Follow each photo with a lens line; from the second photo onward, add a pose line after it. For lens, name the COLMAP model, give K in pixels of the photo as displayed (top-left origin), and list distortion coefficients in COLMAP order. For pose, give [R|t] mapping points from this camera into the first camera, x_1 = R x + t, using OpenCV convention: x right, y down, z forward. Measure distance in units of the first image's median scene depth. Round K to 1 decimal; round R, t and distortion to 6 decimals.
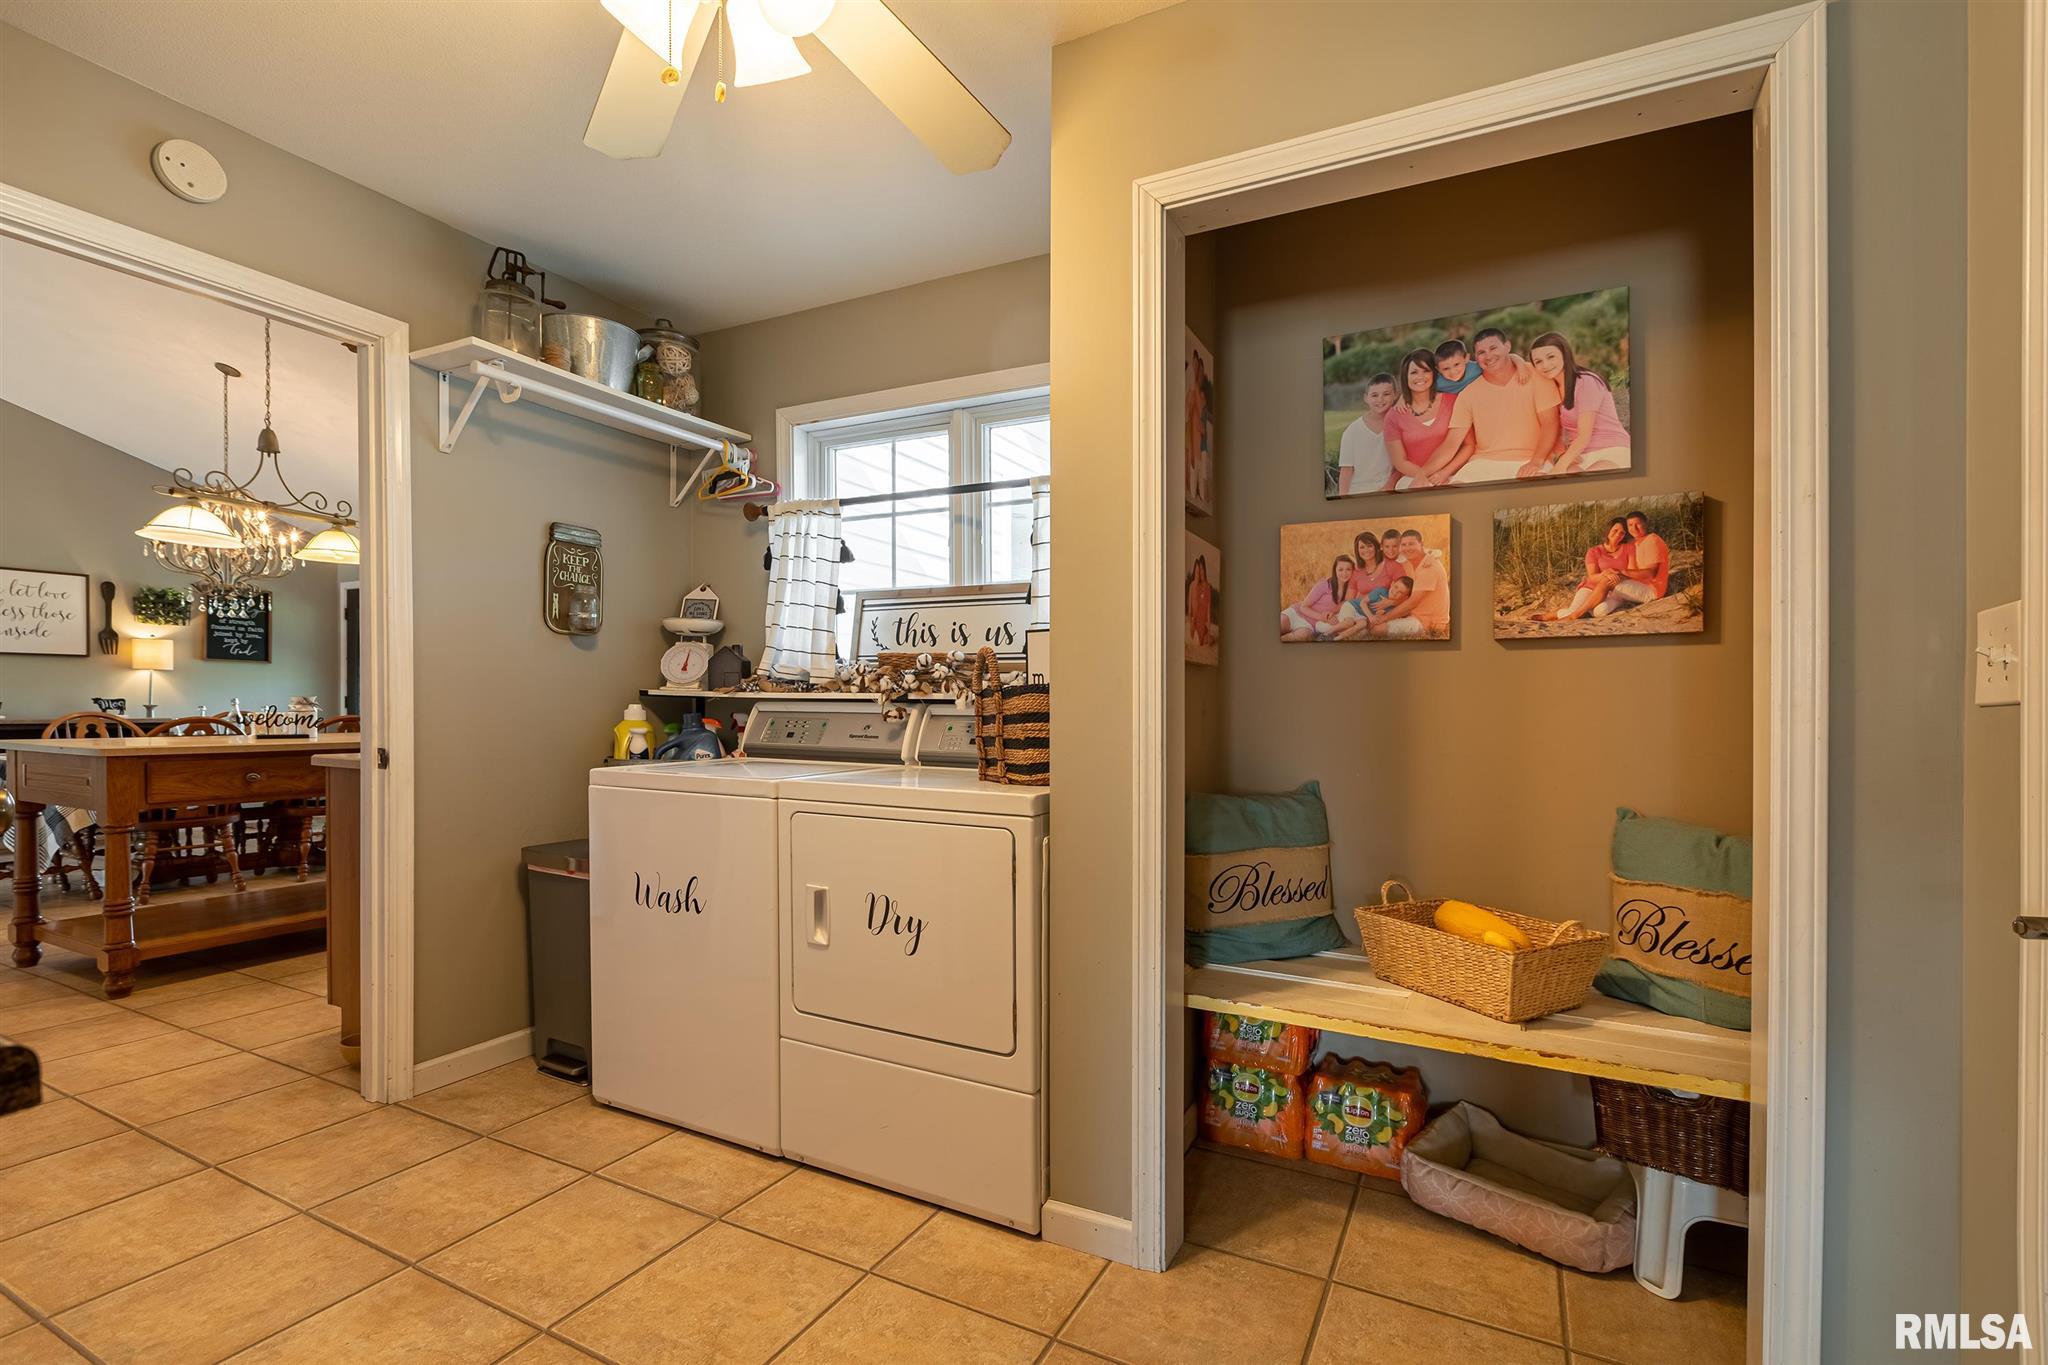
lens RADIAL K [[938.3, 0, 1018.9], [0, 938.3, 689.0], [0, 0, 1]] dist [0.001809, 0.001190]
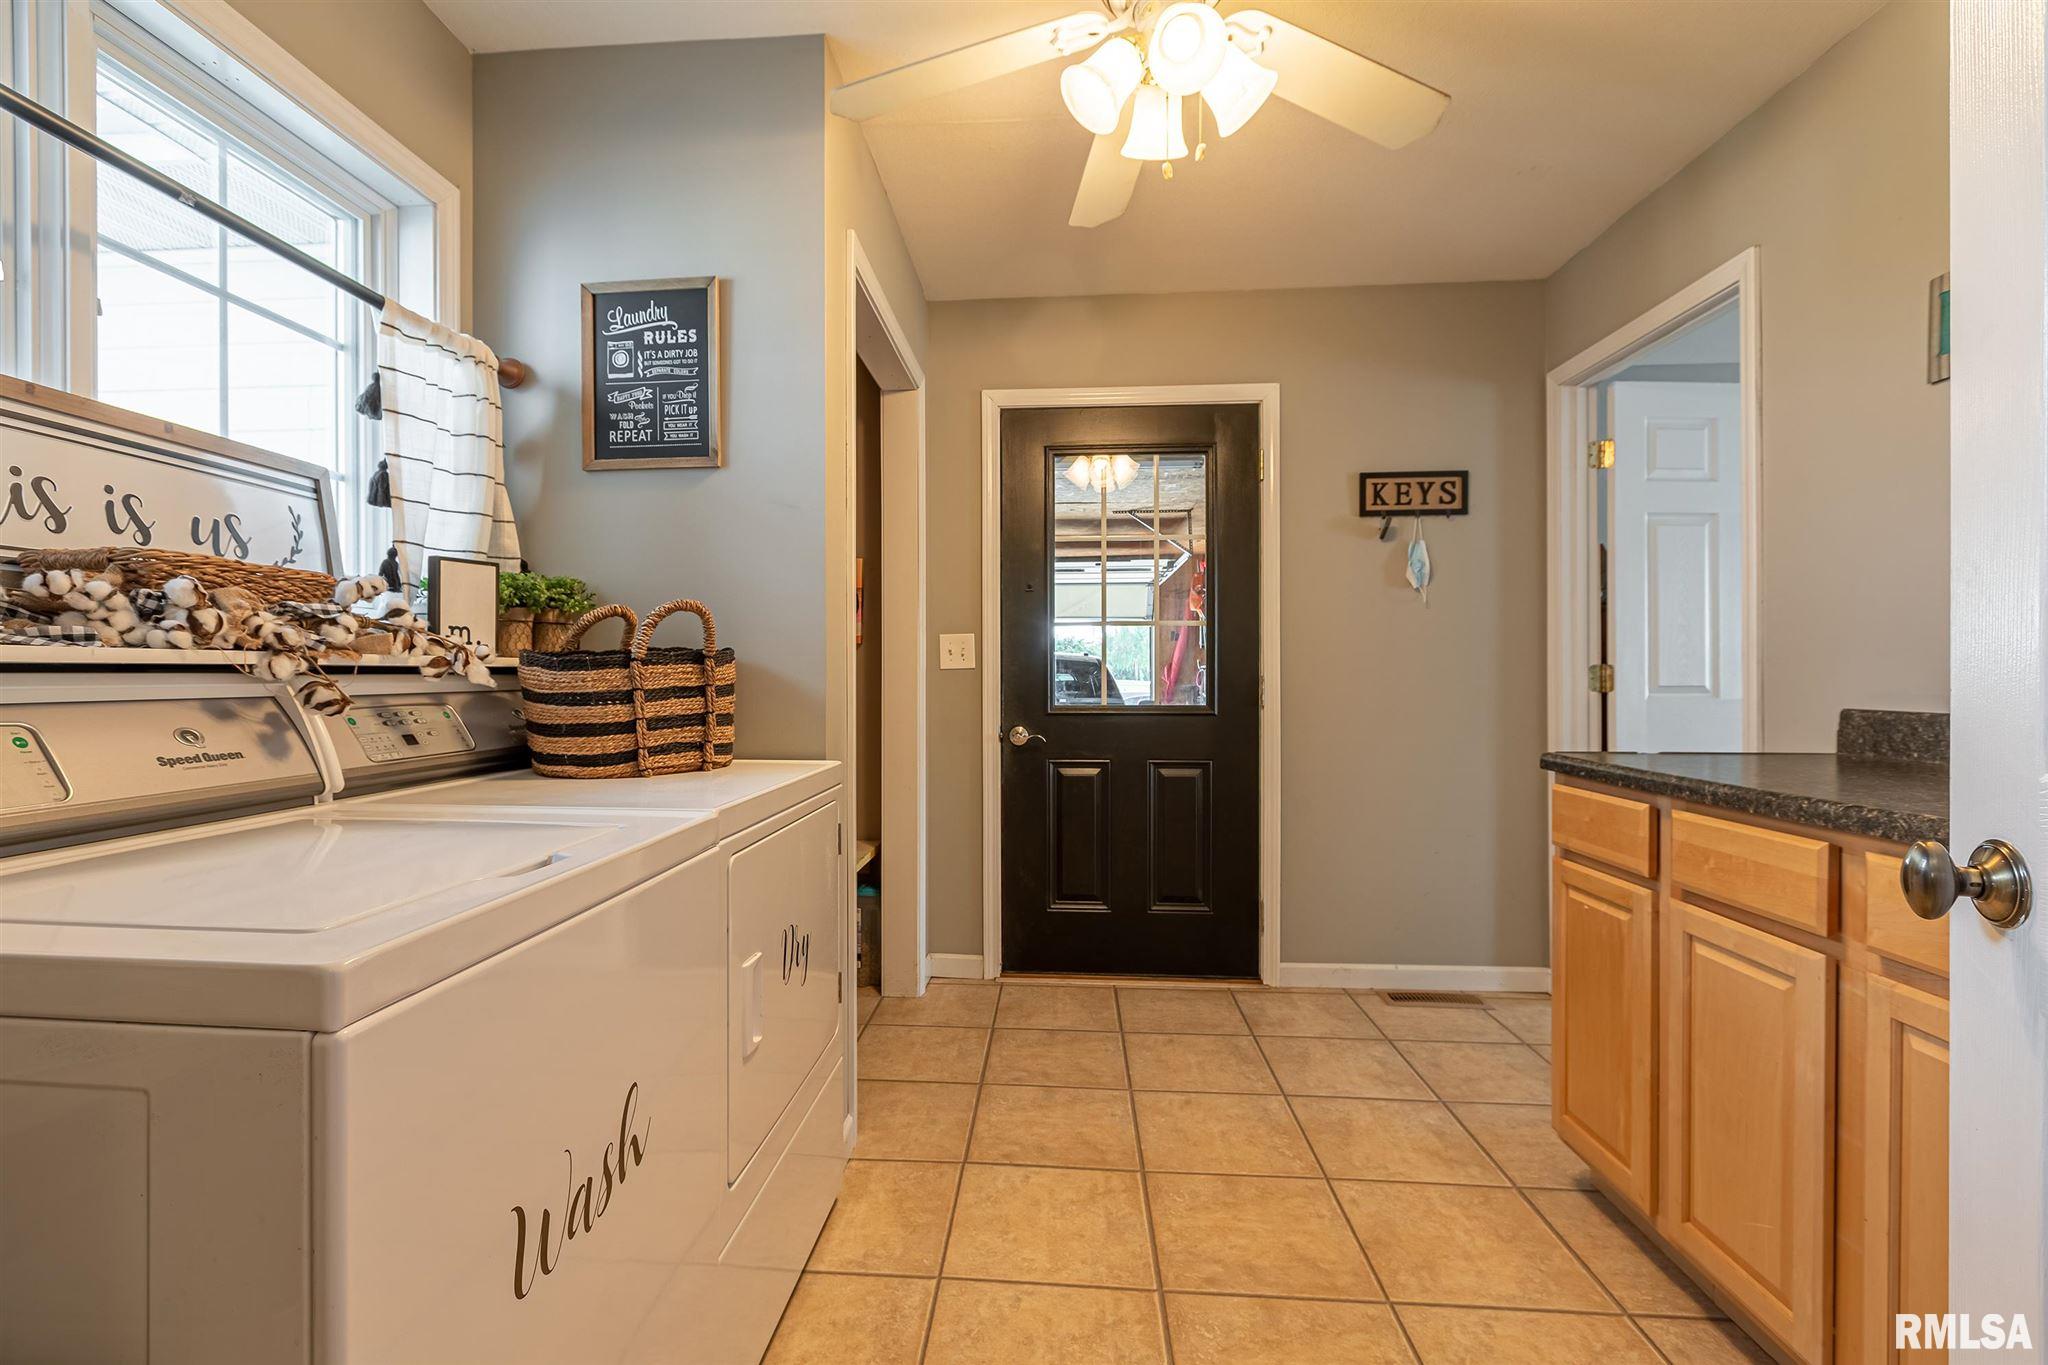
lens RADIAL K [[938.3, 0, 1014.9], [0, 938.3, 677.4], [0, 0, 1]] dist [0.001809, 0.001190]
pose [[-0.415635, -0.007957, 0.909497, -0.675156], [-0.001493, 0.999966, 0.008066, 0.012644], [-0.909530, 0.001995, -0.415632, 0.862034]]
